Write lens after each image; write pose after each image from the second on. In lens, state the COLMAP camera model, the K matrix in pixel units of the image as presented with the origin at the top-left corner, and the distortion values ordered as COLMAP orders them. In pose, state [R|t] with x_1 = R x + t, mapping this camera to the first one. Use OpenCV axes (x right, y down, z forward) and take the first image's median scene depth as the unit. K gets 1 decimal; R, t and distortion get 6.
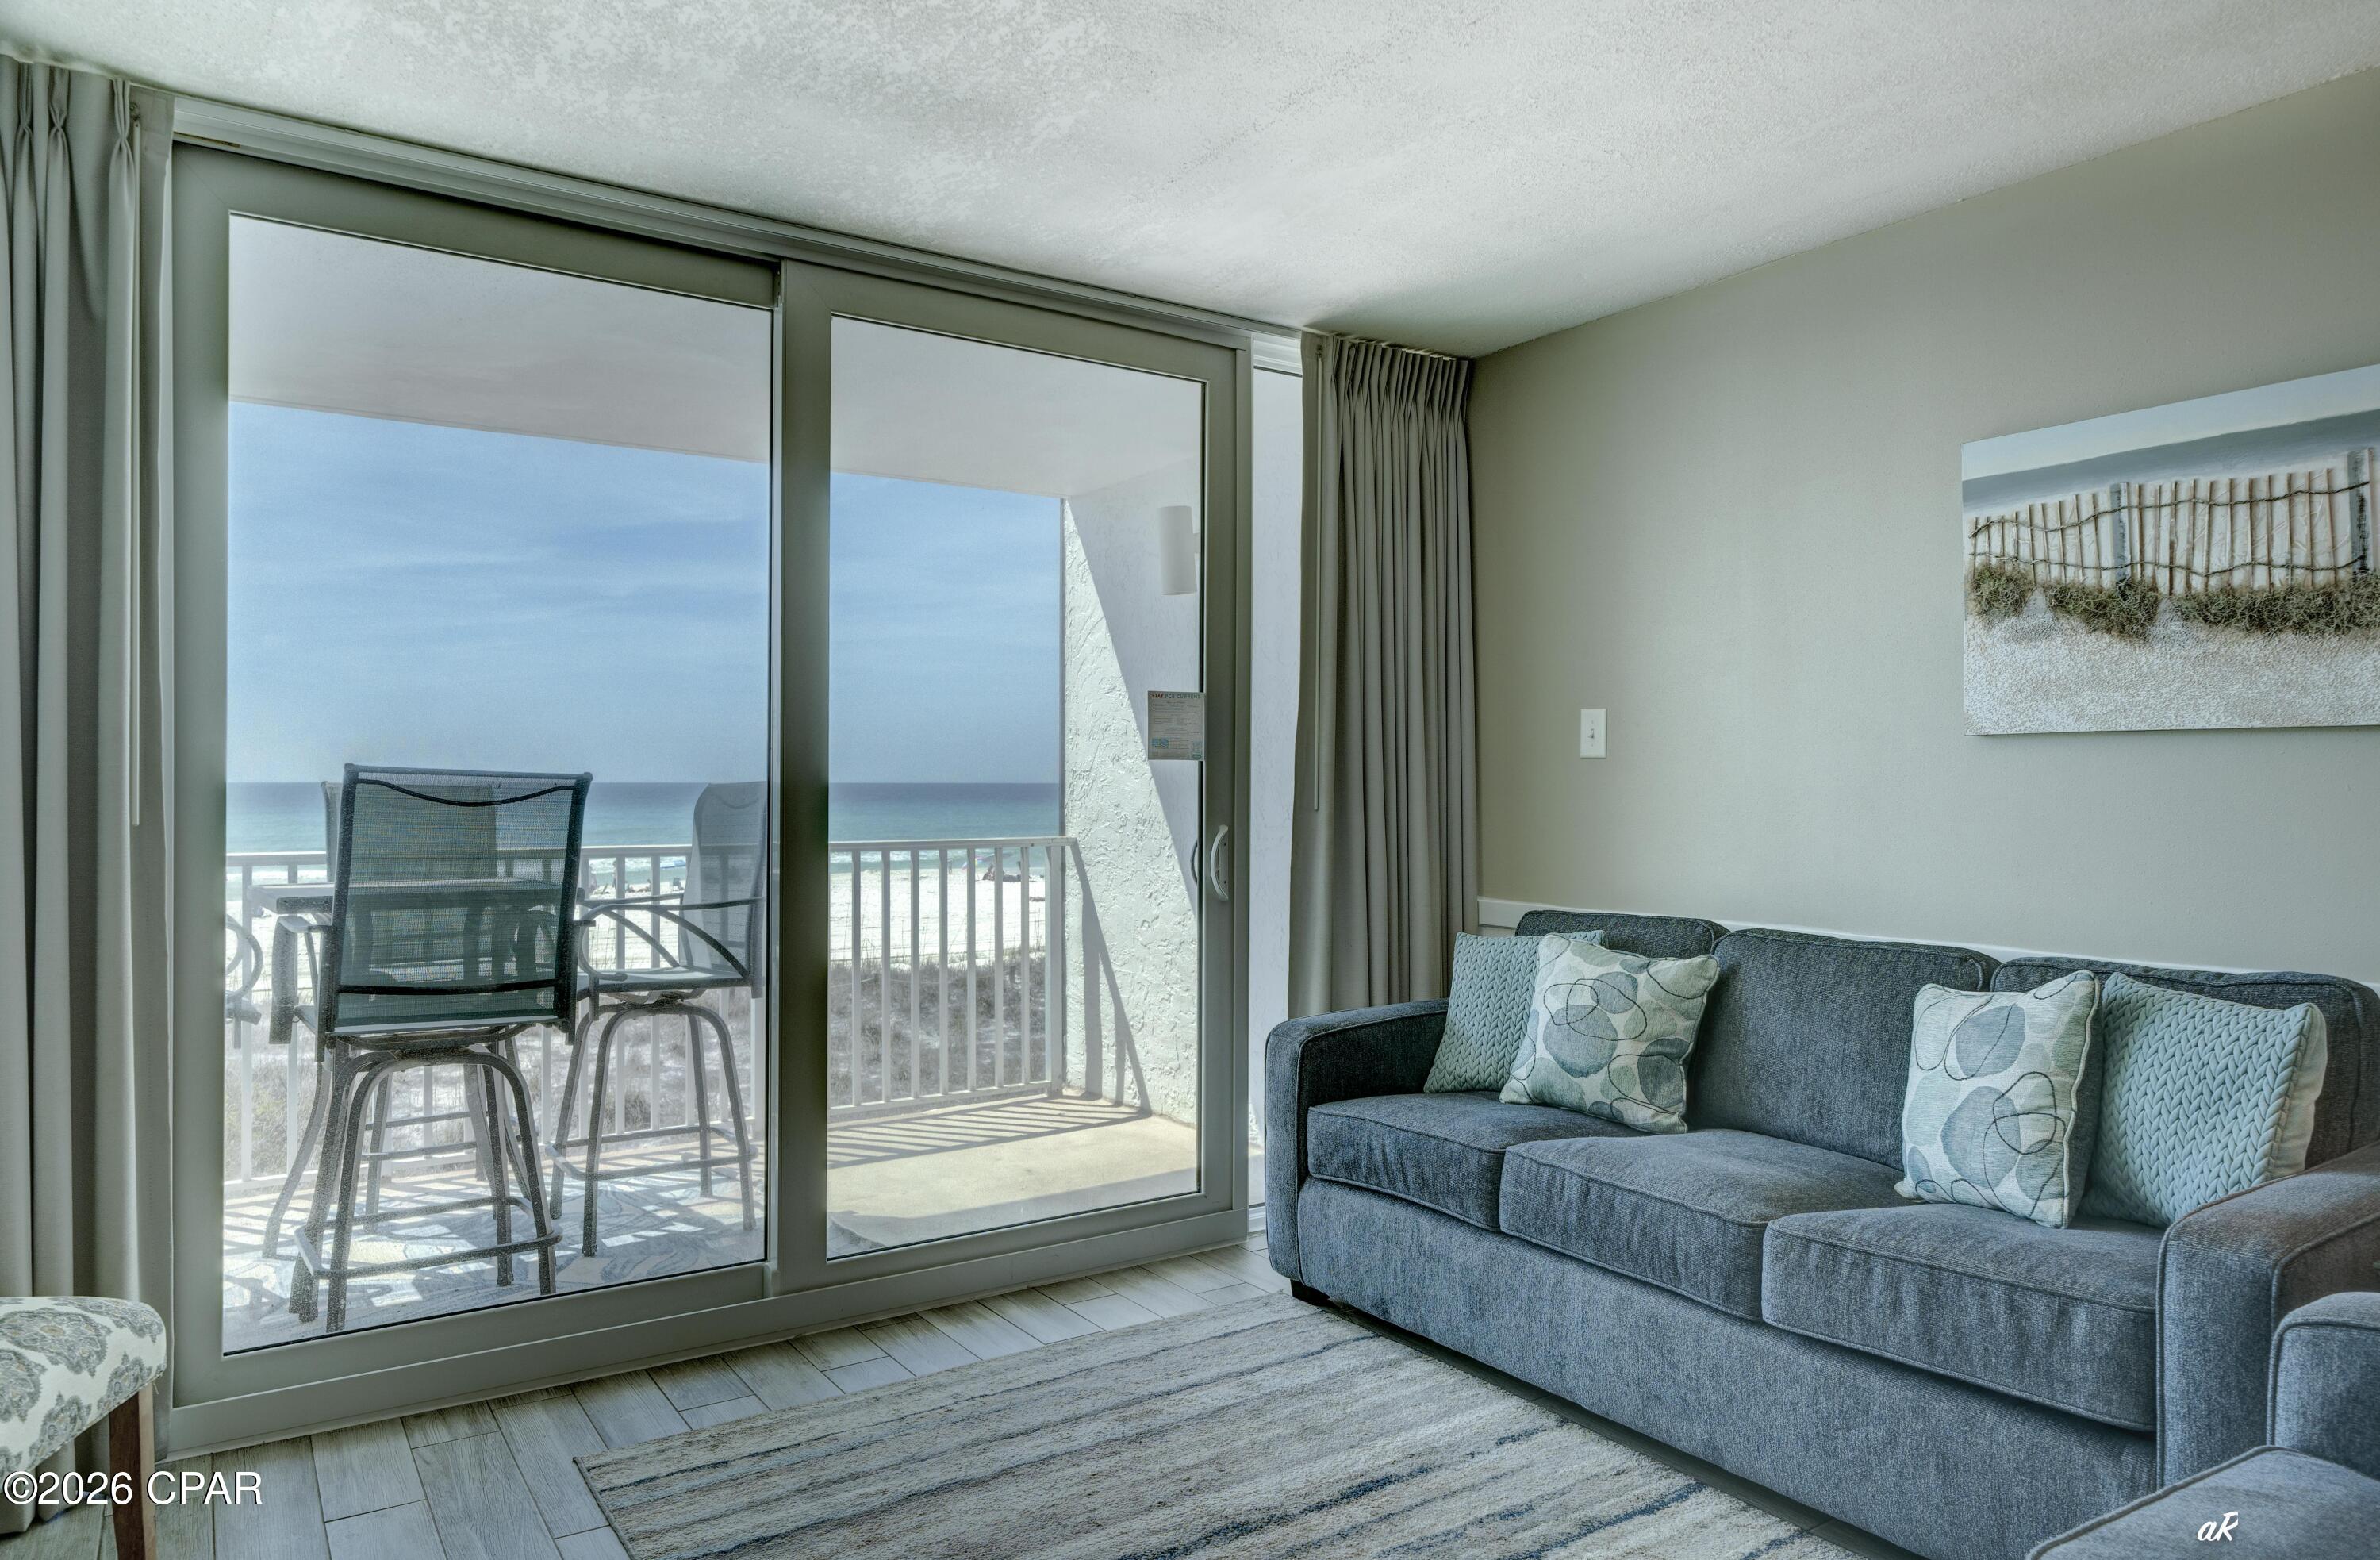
lens RADIAL K [[1506.7, 0, 1188.7], [0, 1506.7, 789.5], [0, 0, 1]] dist [0.001584, -0.004922]
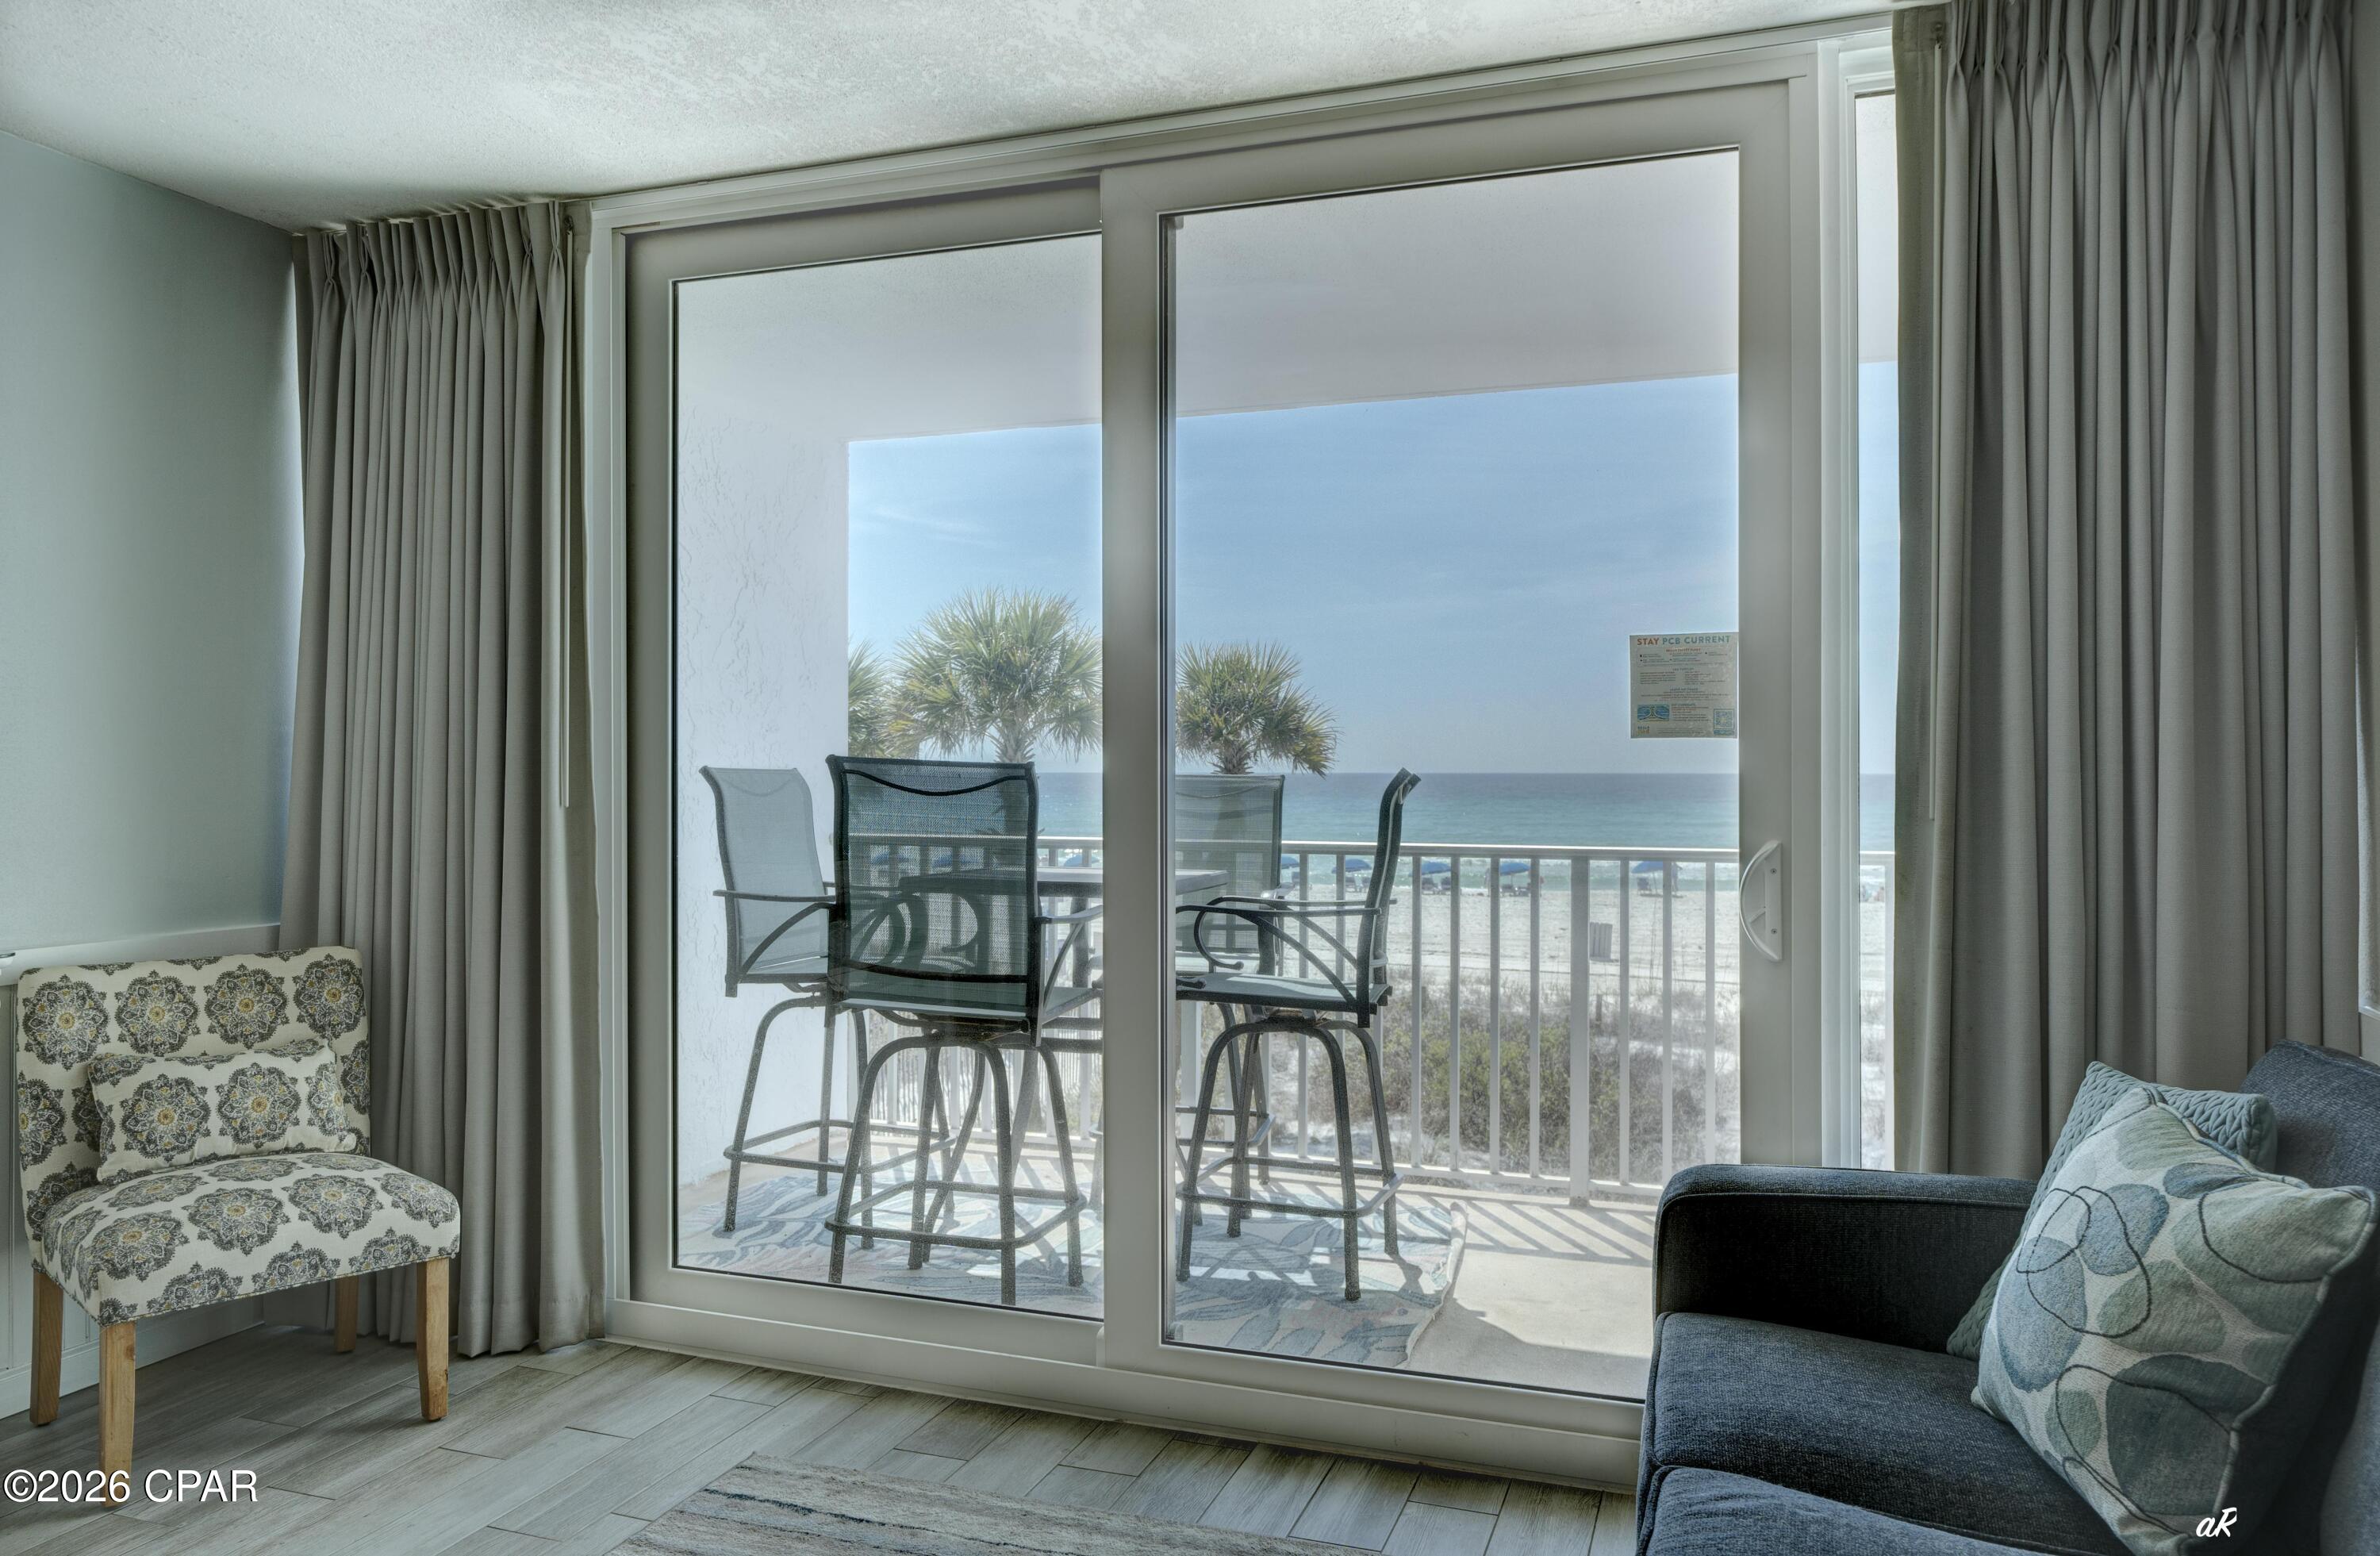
lens RADIAL K [[1665.0, 0, 1186.2], [0, 1665.0, 761.0], [0, 0, 1]] dist [-0.000720, -0.002823]
pose [[0.588791, -0.006405, -0.808260, 0.530797], [-0.004606, 0.999926, -0.011279, -0.000435], [0.808273, 0.010363, 0.588717, 0.475836]]
